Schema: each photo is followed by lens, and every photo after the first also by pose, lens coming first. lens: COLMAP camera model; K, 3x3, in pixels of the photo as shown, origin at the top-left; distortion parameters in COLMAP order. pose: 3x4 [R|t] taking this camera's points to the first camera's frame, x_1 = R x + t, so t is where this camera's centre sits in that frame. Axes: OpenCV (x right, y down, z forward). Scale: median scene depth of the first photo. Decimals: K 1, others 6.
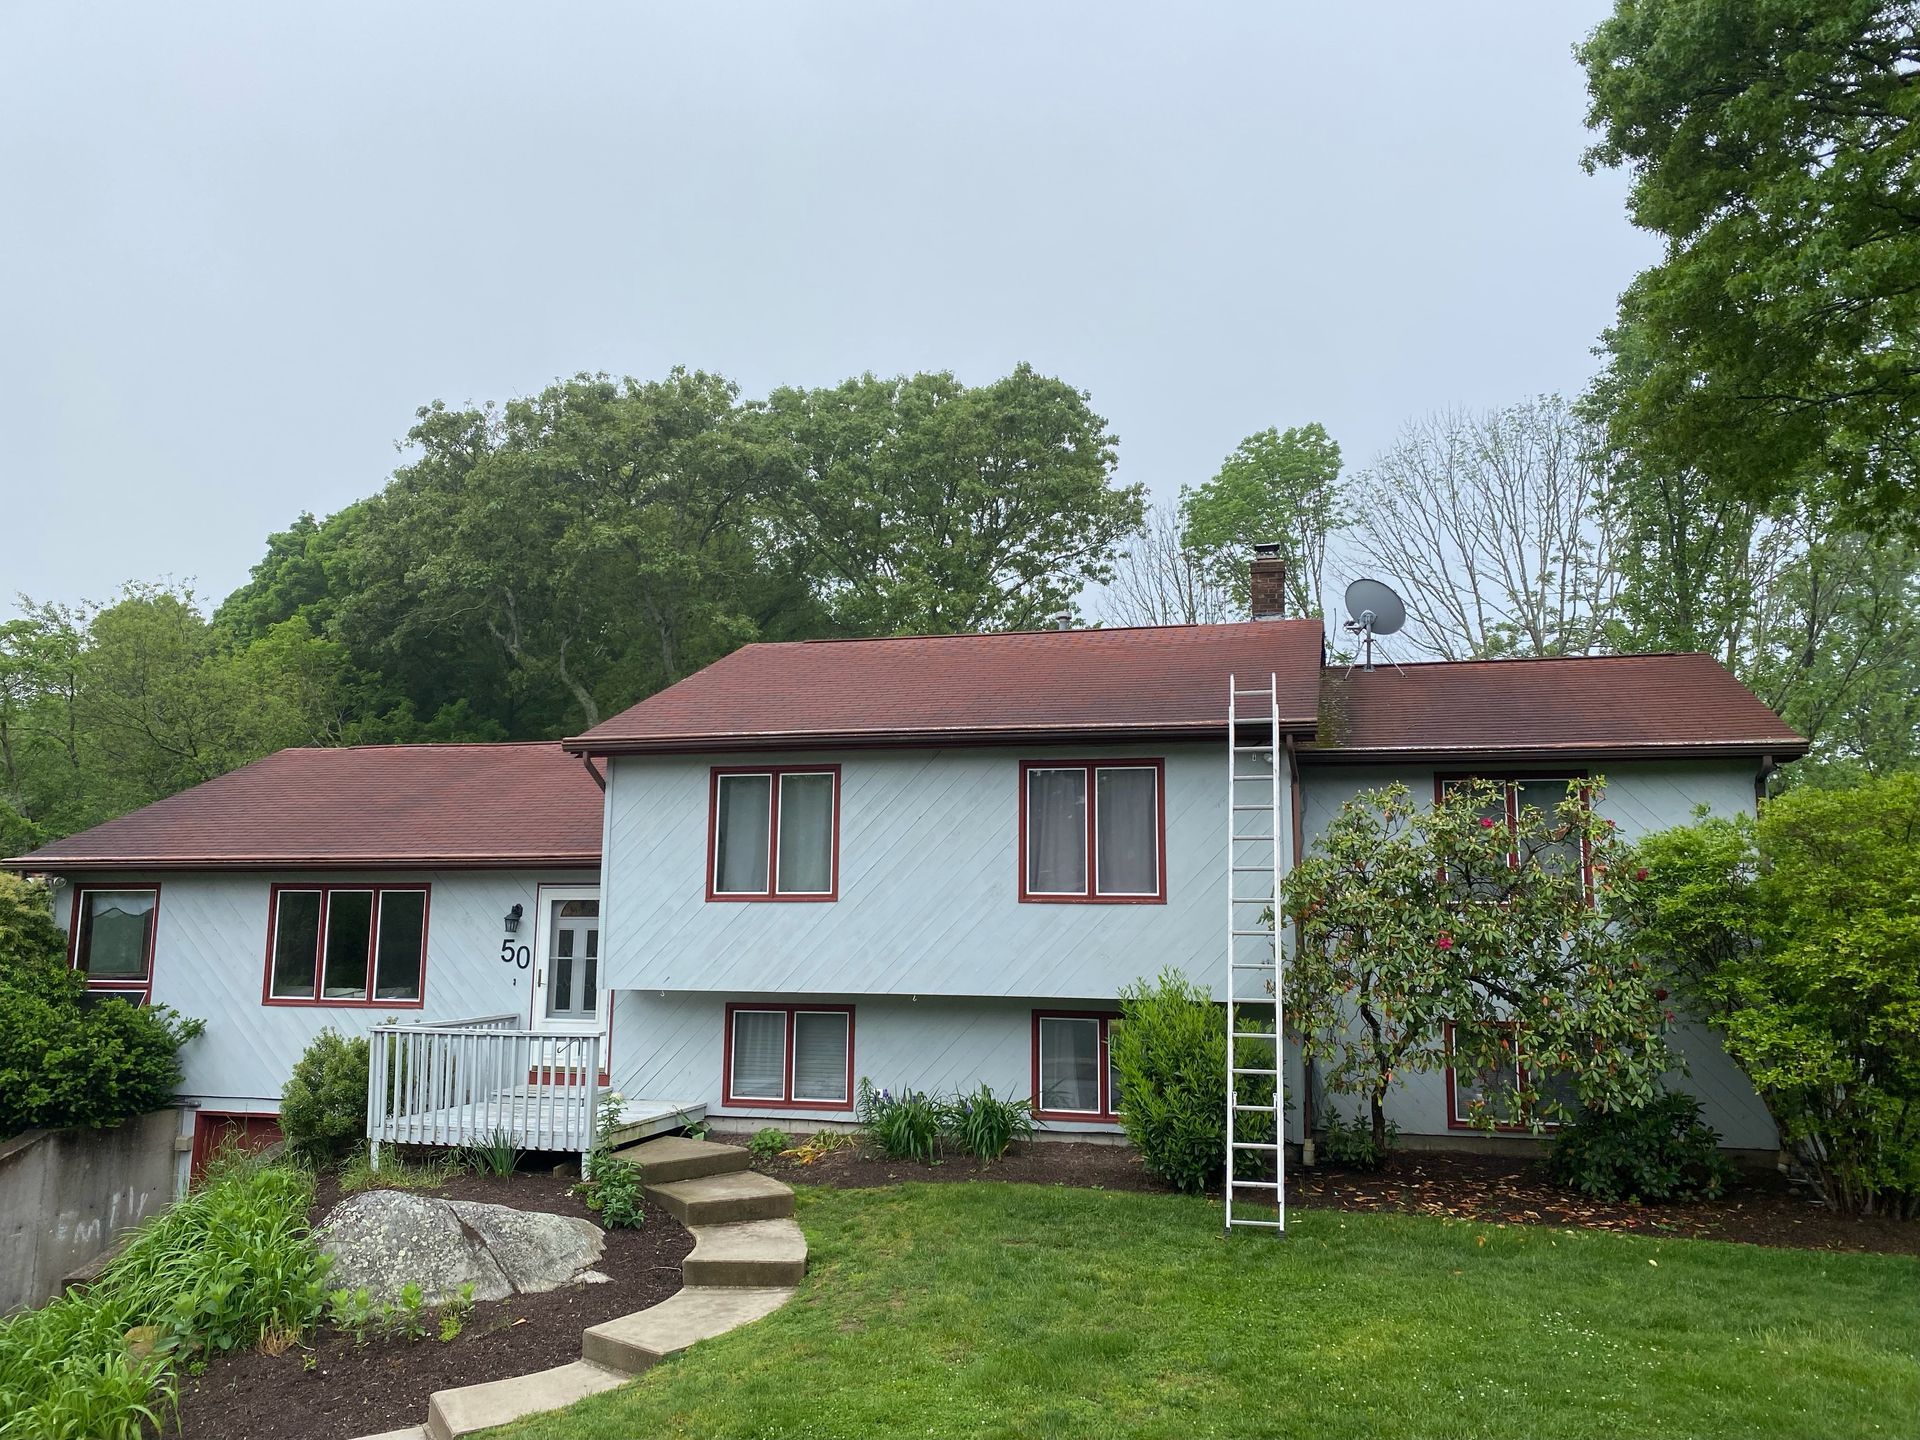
lens RADIAL K [[1348.9, 0, 960.0], [0, 1348.9, 720.0], [0, 0, 1]] dist [0.101871, -0.151751]
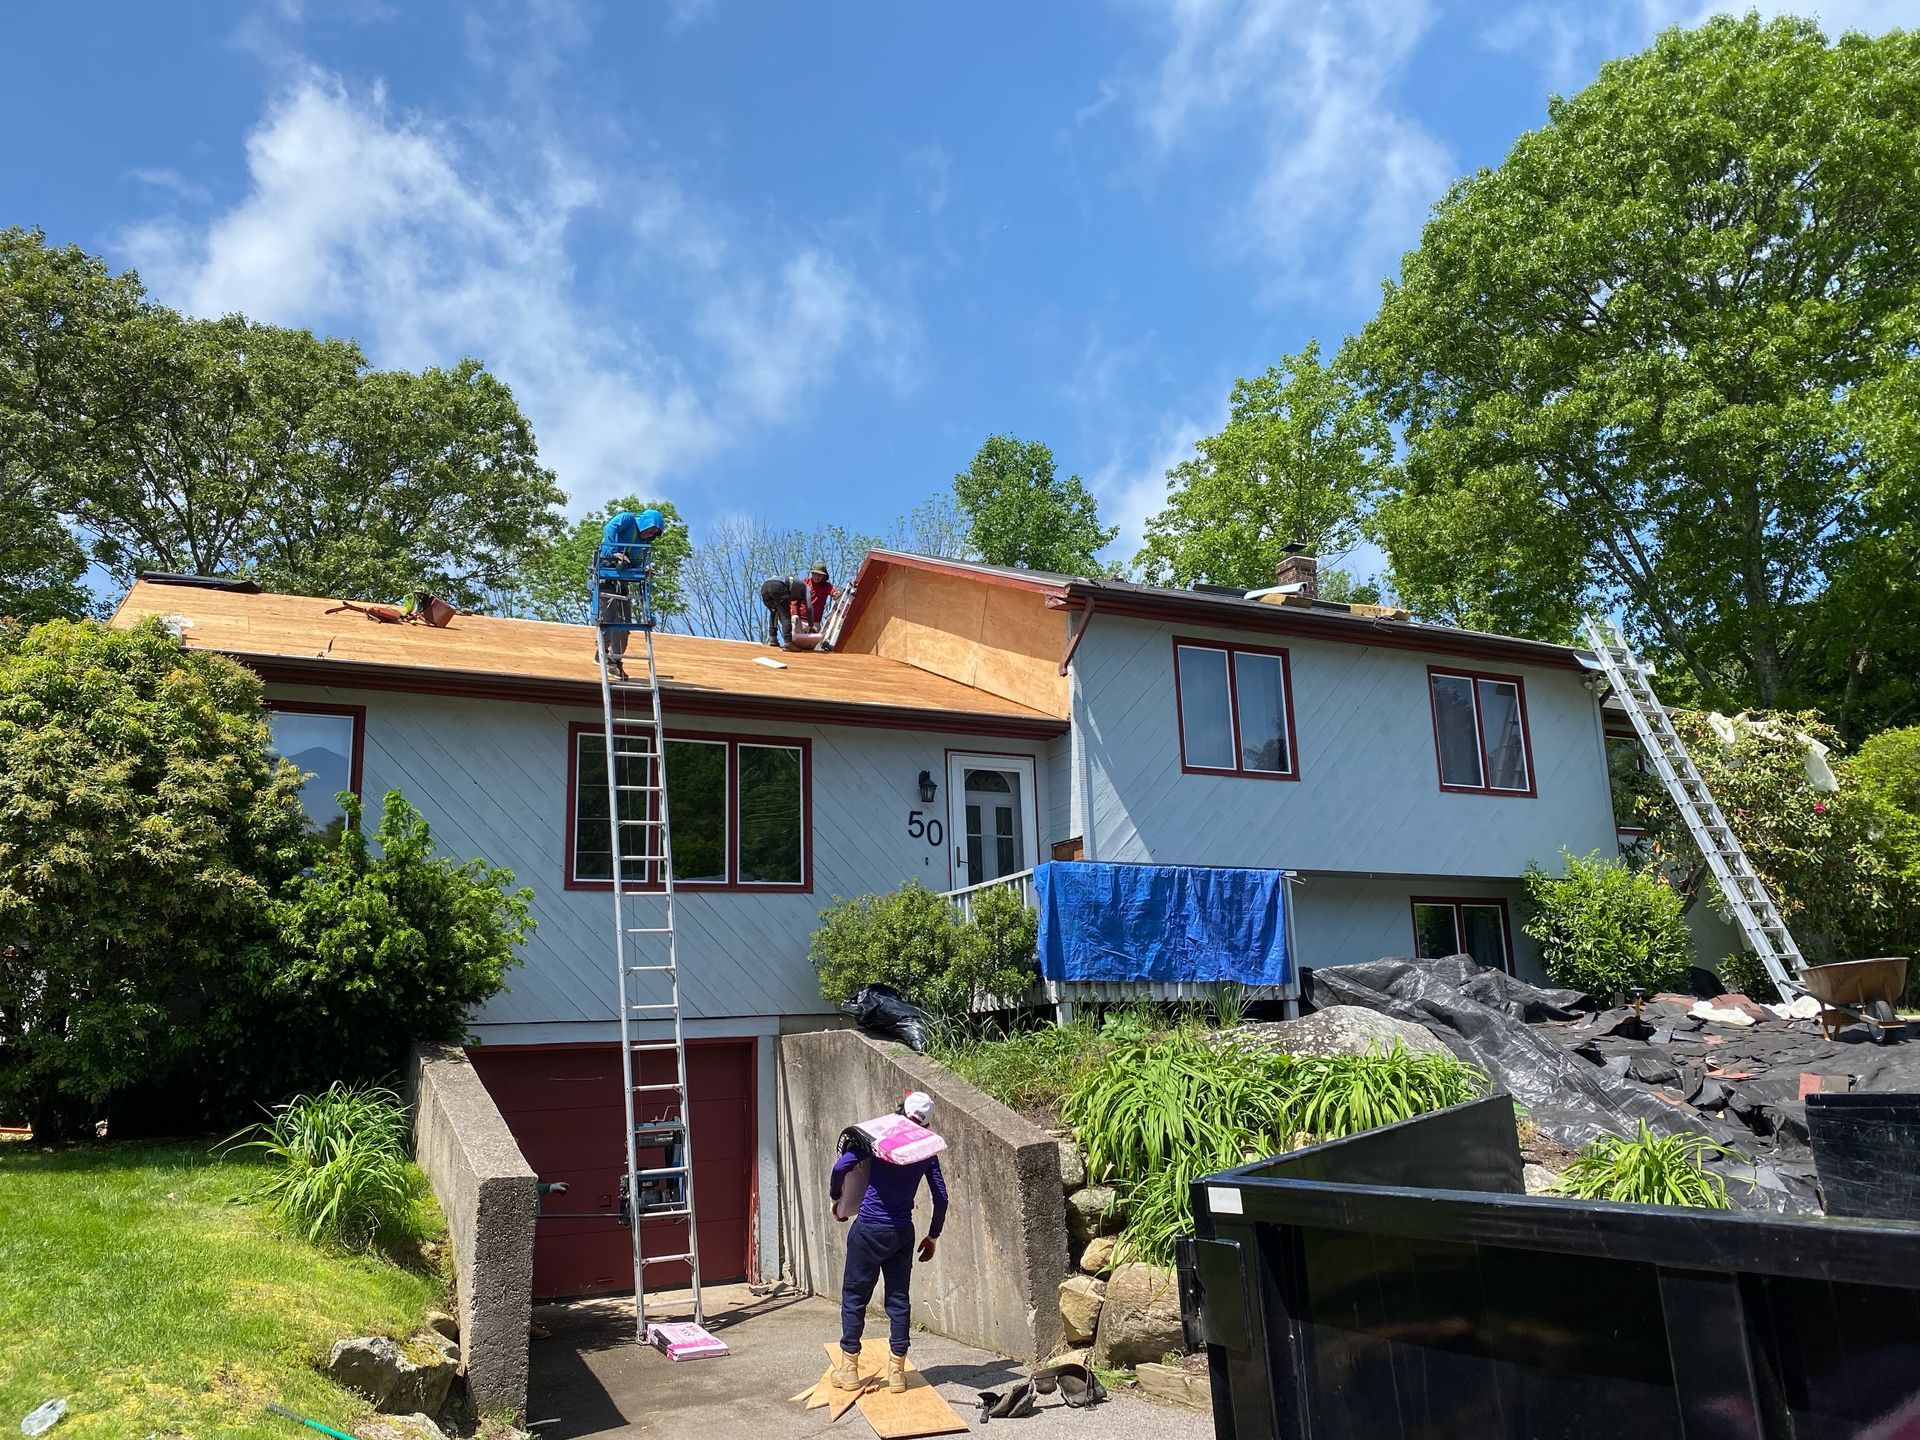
lens RADIAL K [[1348.9, 0, 960.0], [0, 1348.9, 720.0], [0, 0, 1]] dist [0.101871, -0.151751]
pose [[0.784991, 0.112197, 0.609263, -0.828520], [-0.061637, 0.992729, -0.103397, 0.190402], [-0.616434, 0.043612, 0.786198, 0.326028]]
